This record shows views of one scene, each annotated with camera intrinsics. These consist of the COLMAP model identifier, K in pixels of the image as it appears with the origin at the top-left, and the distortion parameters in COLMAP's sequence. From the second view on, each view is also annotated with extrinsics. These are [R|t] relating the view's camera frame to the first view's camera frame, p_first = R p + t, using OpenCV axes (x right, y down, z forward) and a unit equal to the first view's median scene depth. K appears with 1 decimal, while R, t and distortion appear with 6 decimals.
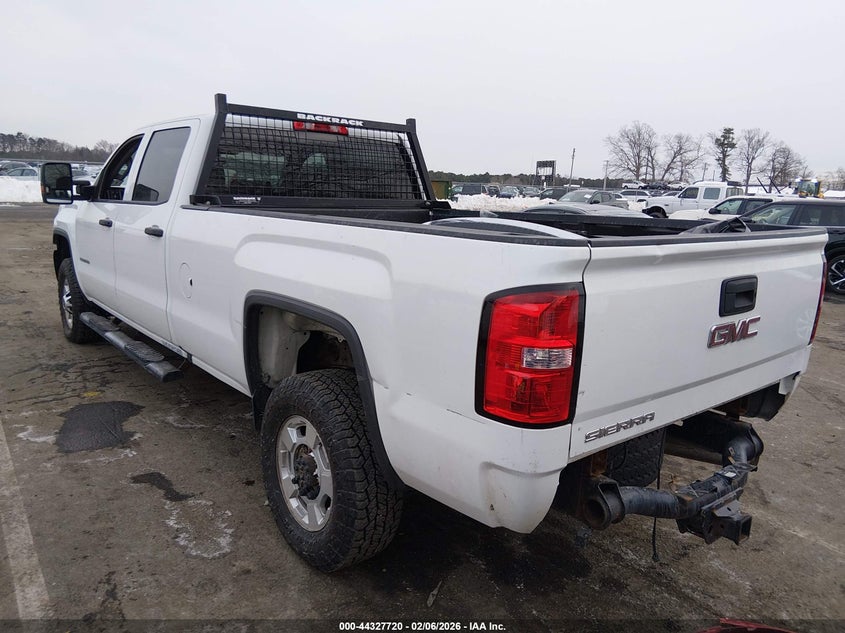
lens RADIAL K [[671.7, 0, 419.3], [0, 671.7, 315.3], [0, 0, 1]] dist [-0.006350, -0.013259]
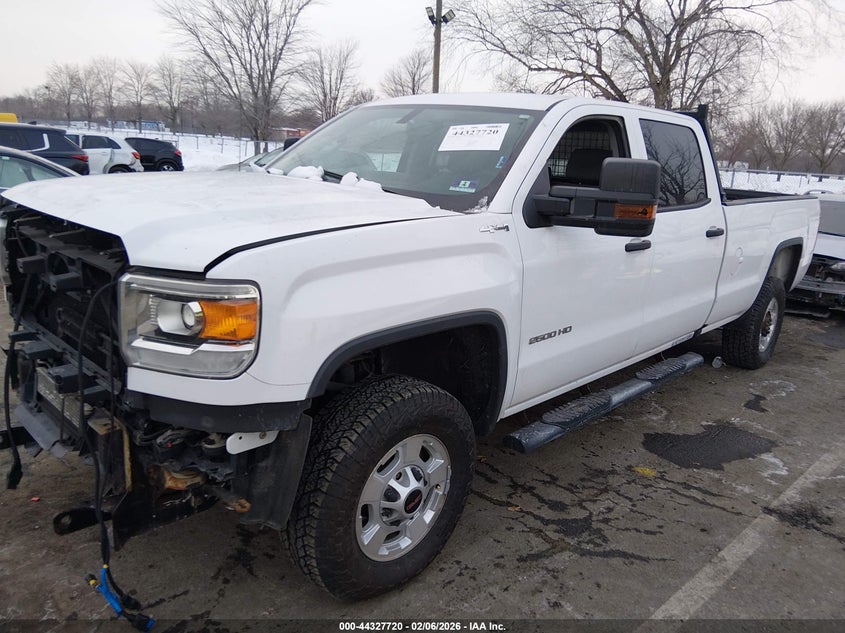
lens RADIAL K [[671.7, 0, 421.4], [0, 671.7, 315.5], [0, 0, 1]] dist [-0.006350, -0.013259]
pose [[-0.171040, -0.277459, 0.945390, -1.210502], [0.096812, 0.950153, 0.296373, -0.321020], [-0.980496, 0.142217, -0.135653, 1.448372]]
